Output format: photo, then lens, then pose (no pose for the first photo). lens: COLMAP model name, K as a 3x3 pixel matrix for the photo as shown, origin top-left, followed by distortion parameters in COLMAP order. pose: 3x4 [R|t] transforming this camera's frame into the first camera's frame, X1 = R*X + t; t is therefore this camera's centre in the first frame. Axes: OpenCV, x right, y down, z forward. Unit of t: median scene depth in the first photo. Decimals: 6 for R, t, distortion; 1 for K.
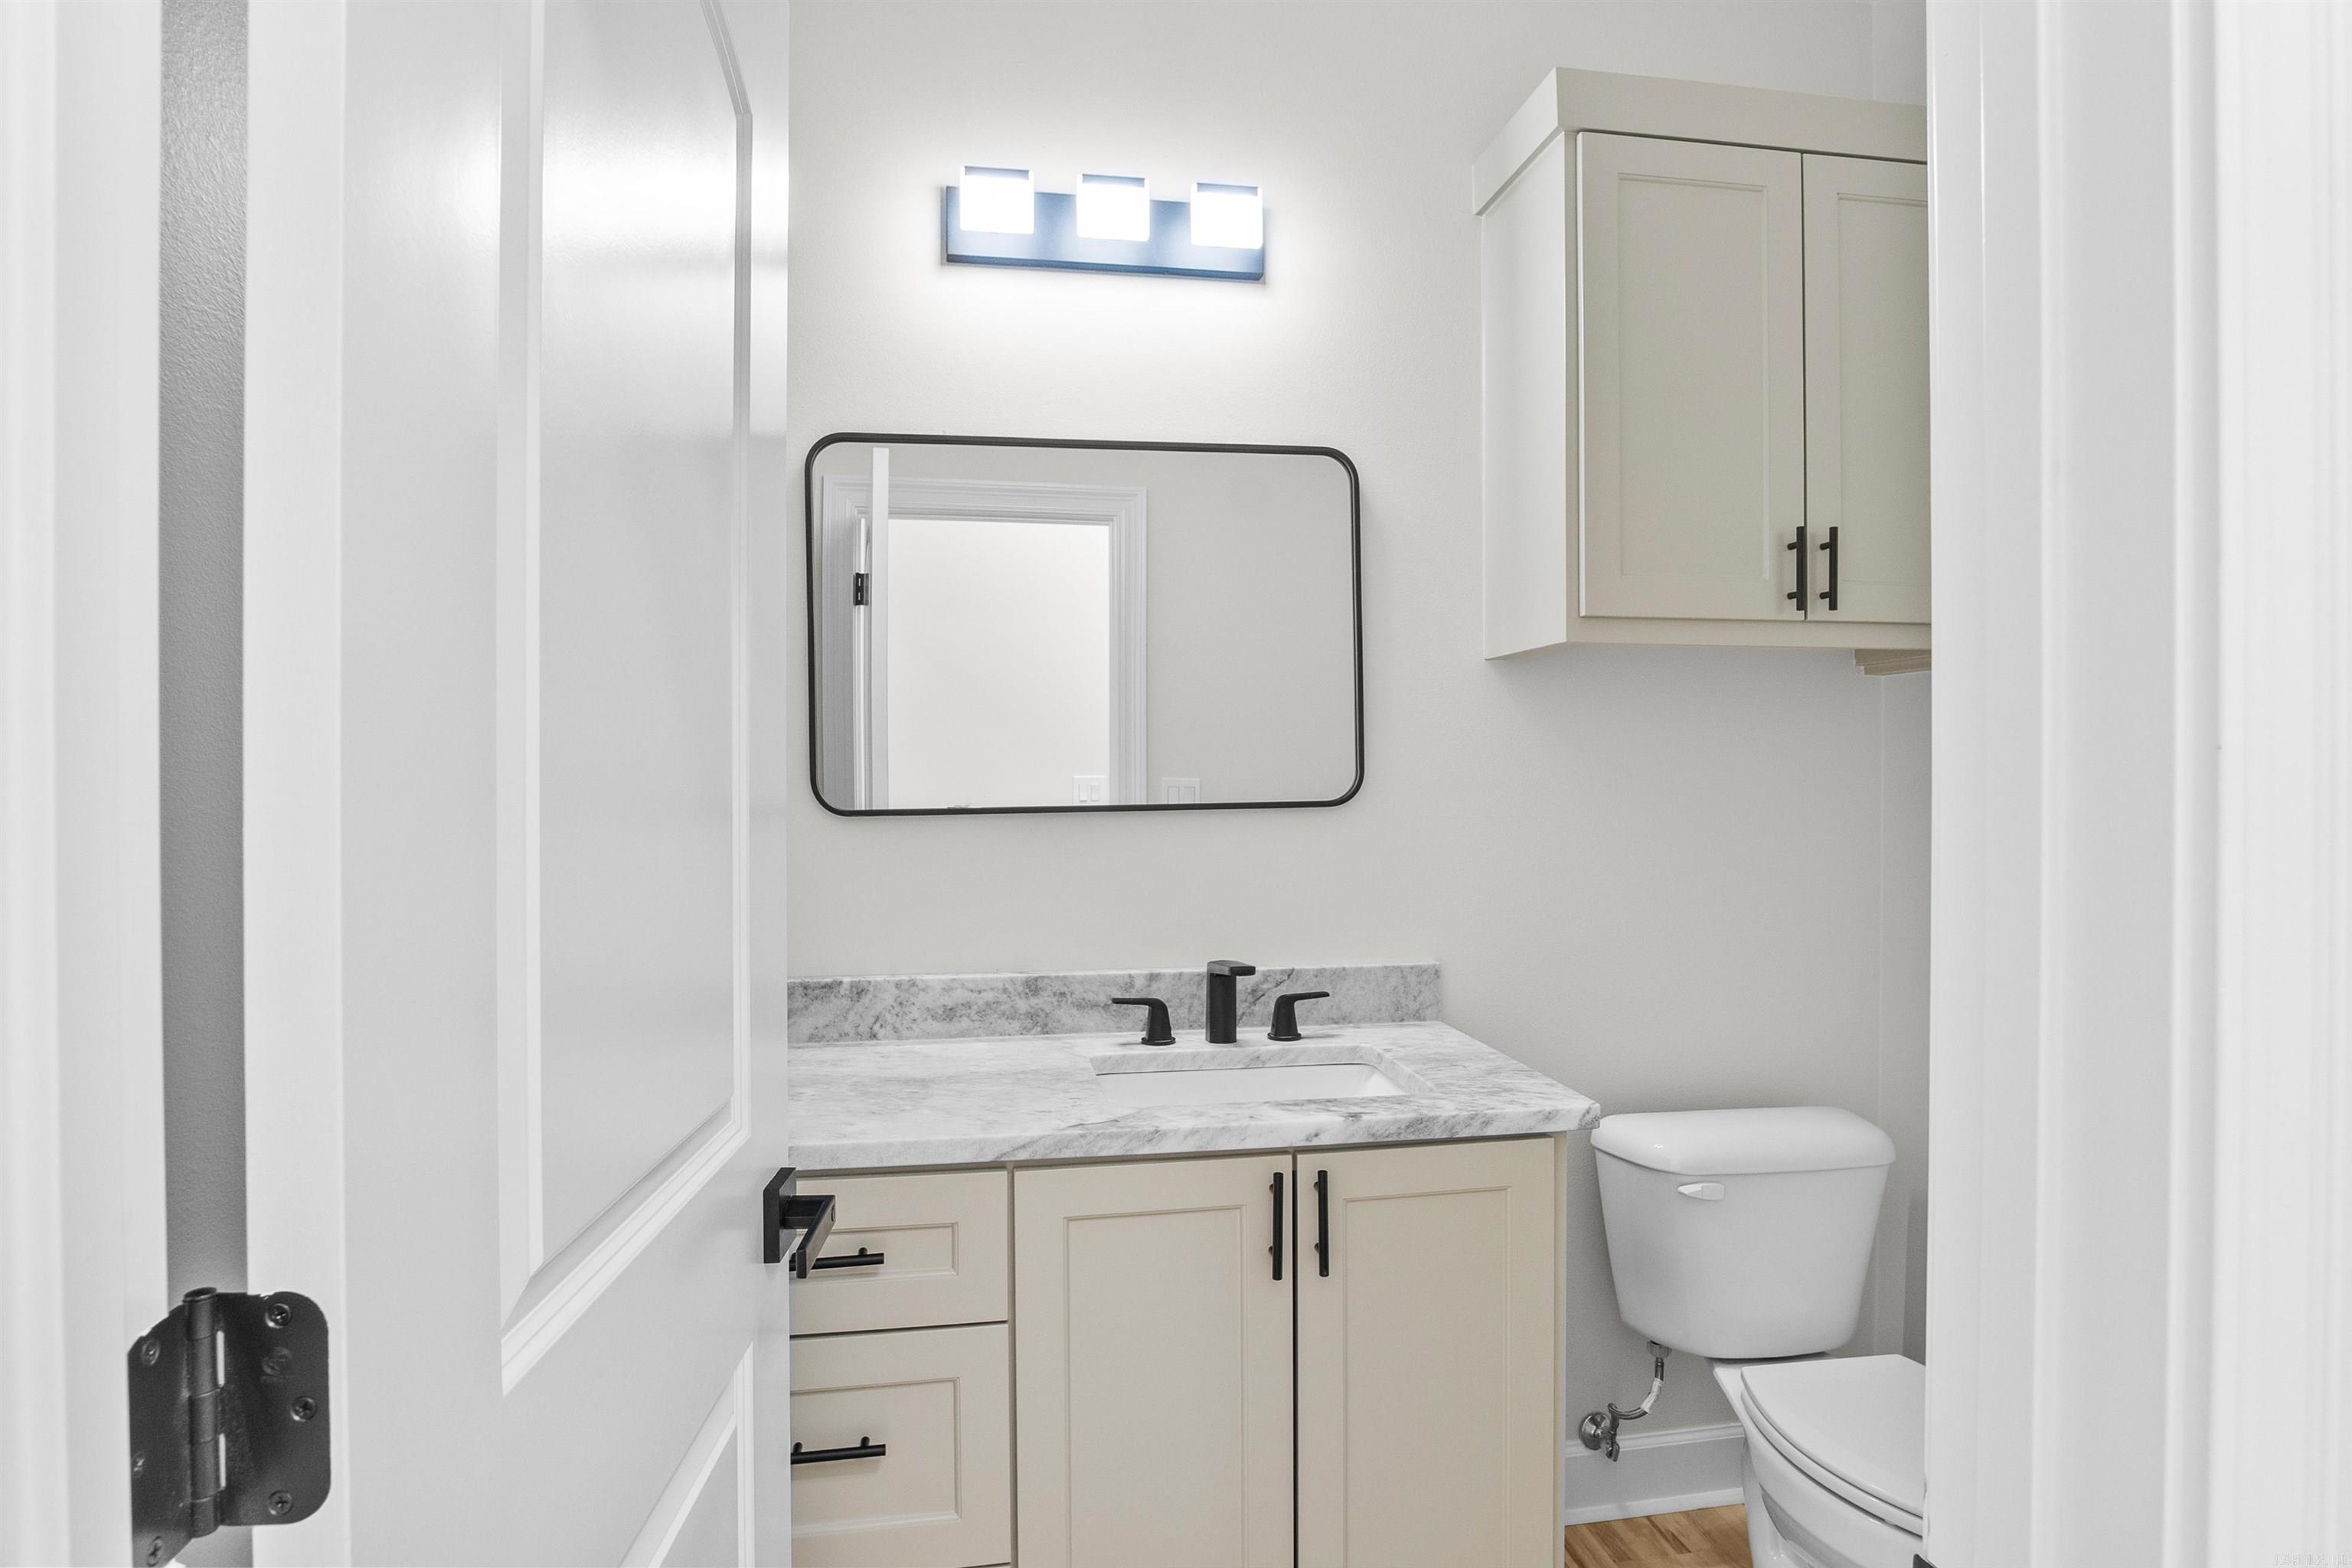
lens RADIAL K [[1259.9, 0, 1159.6], [0, 1259.9, 790.6], [0, 0, 1]] dist [-0.035945, 0.008231]
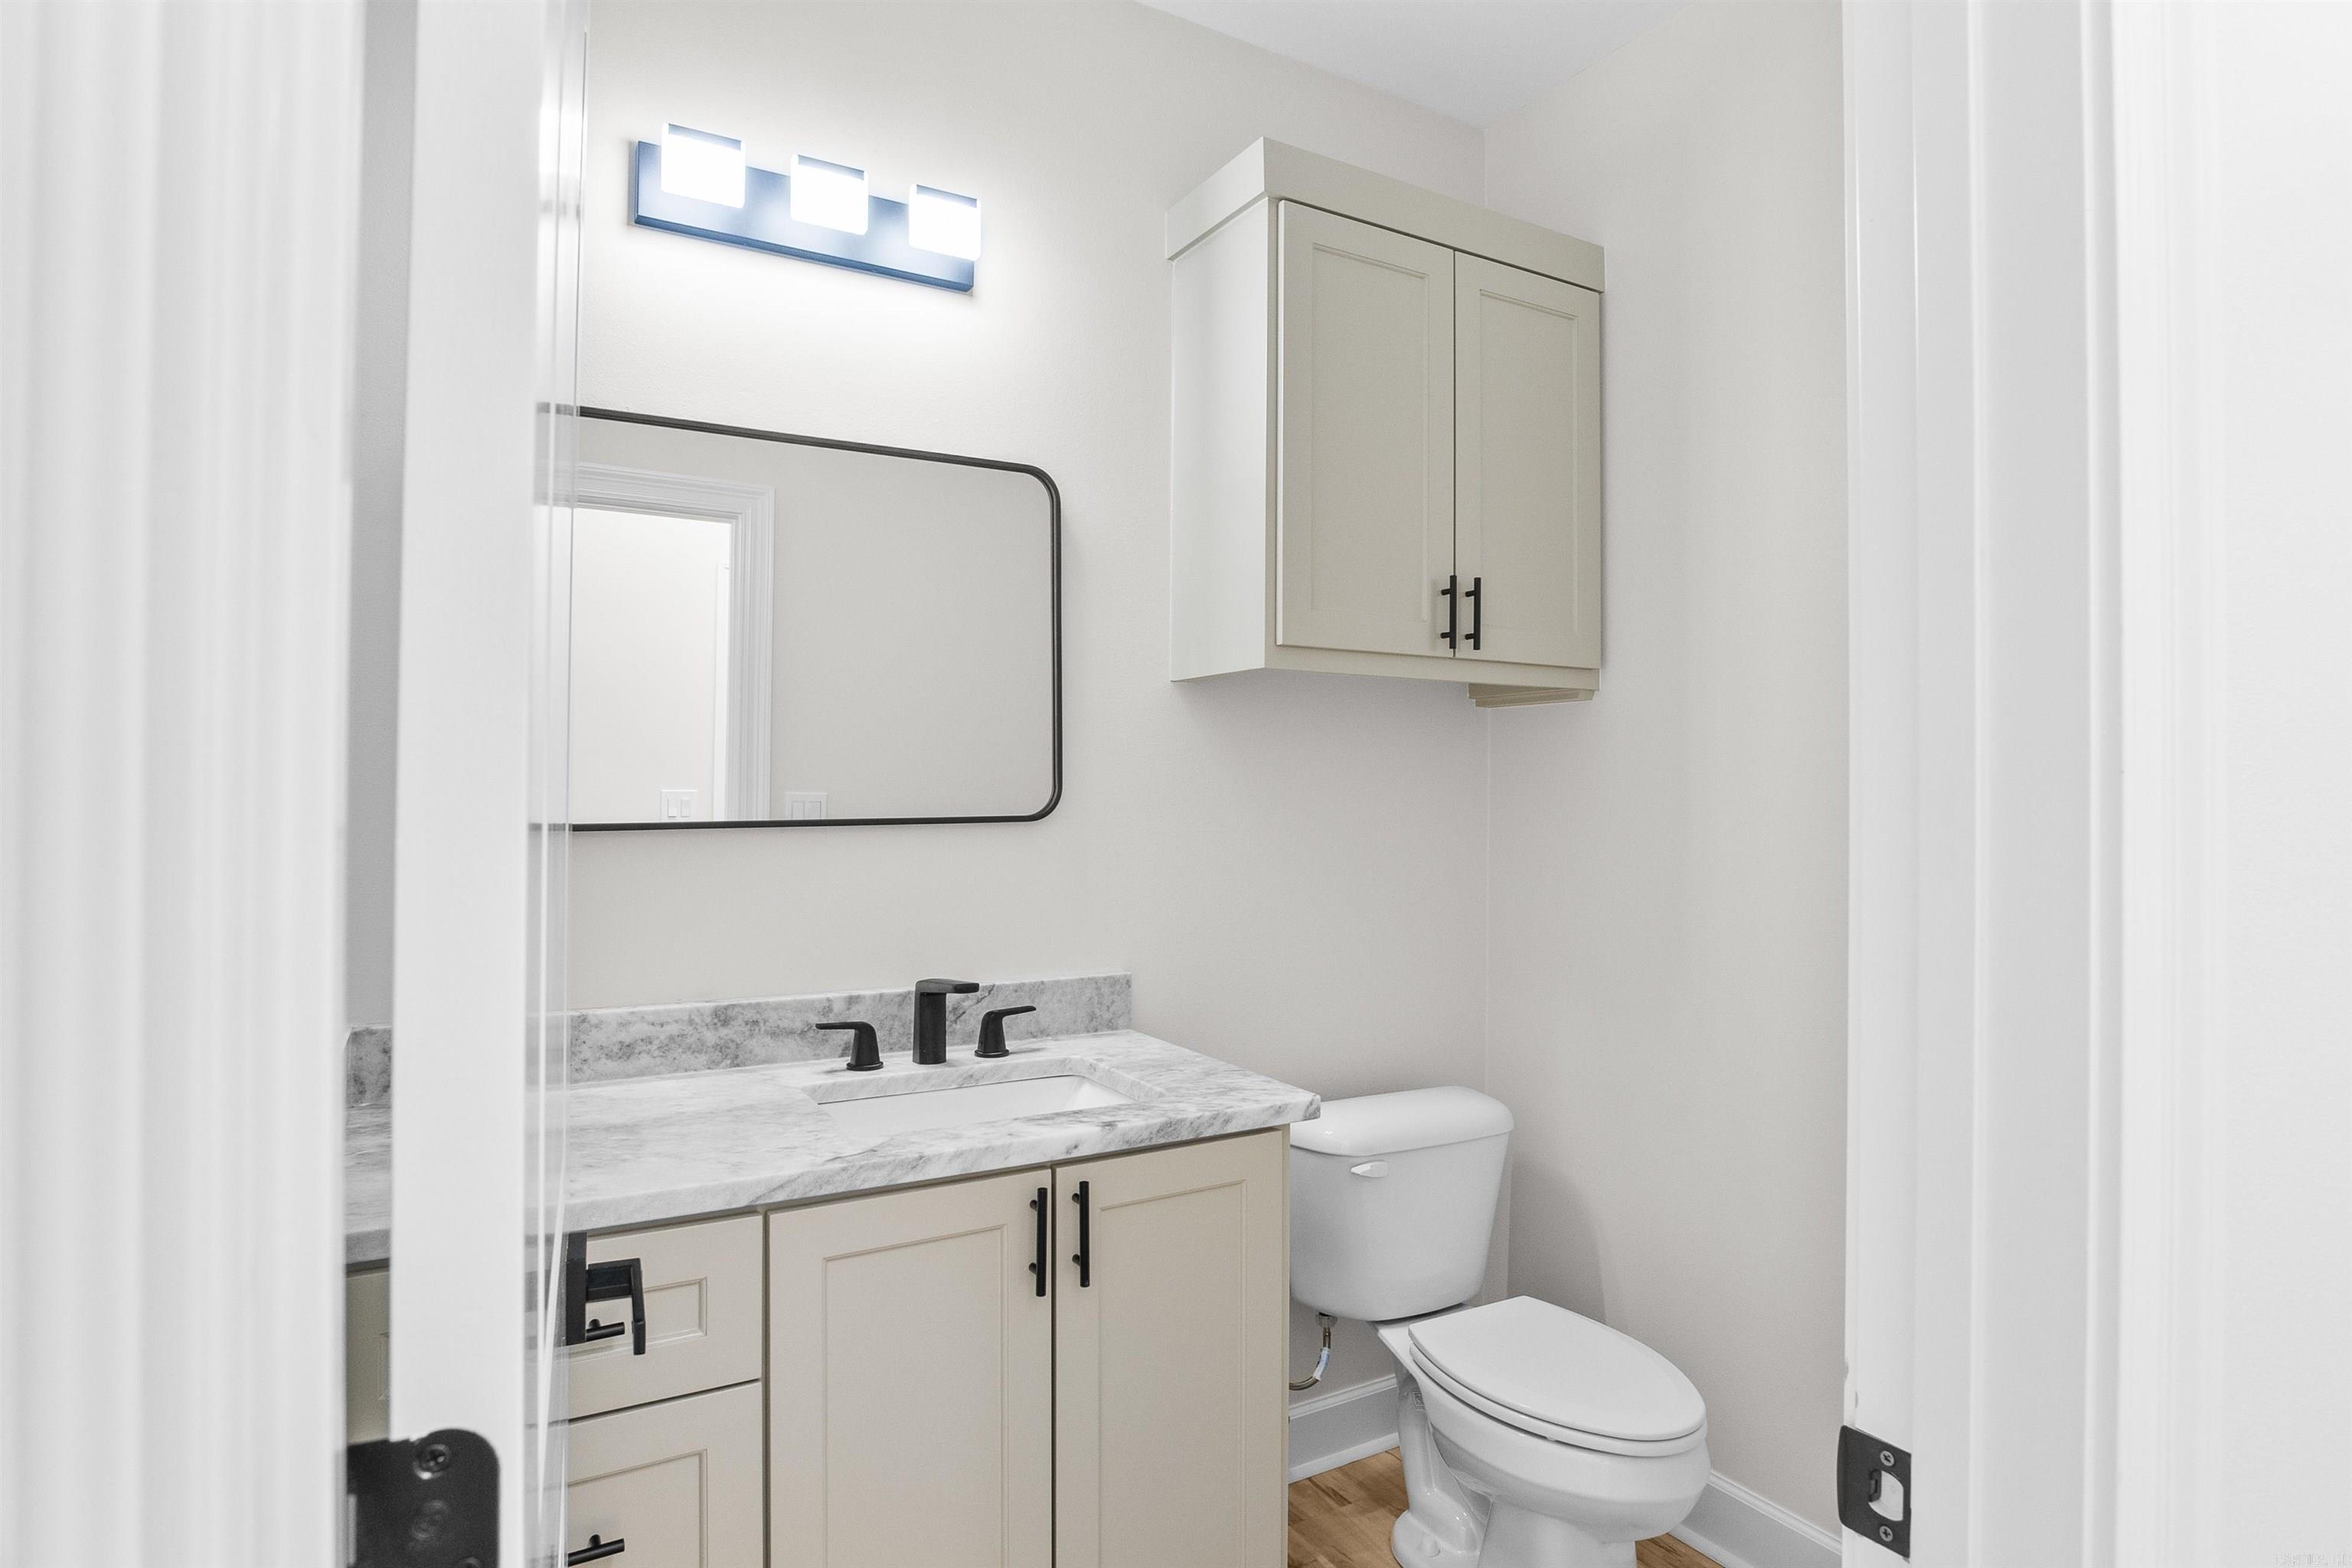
lens RADIAL K [[1259.9, 0, 1171.7], [0, 1259.9, 785.8], [0, 0, 1]] dist [-0.035945, 0.008231]
pose [[0.933892, 0.009874, 0.357420, -0.126677], [-0.003716, 0.999833, -0.017913, 0.001909], [-0.357537, 0.015401, 0.933772, 0.020924]]
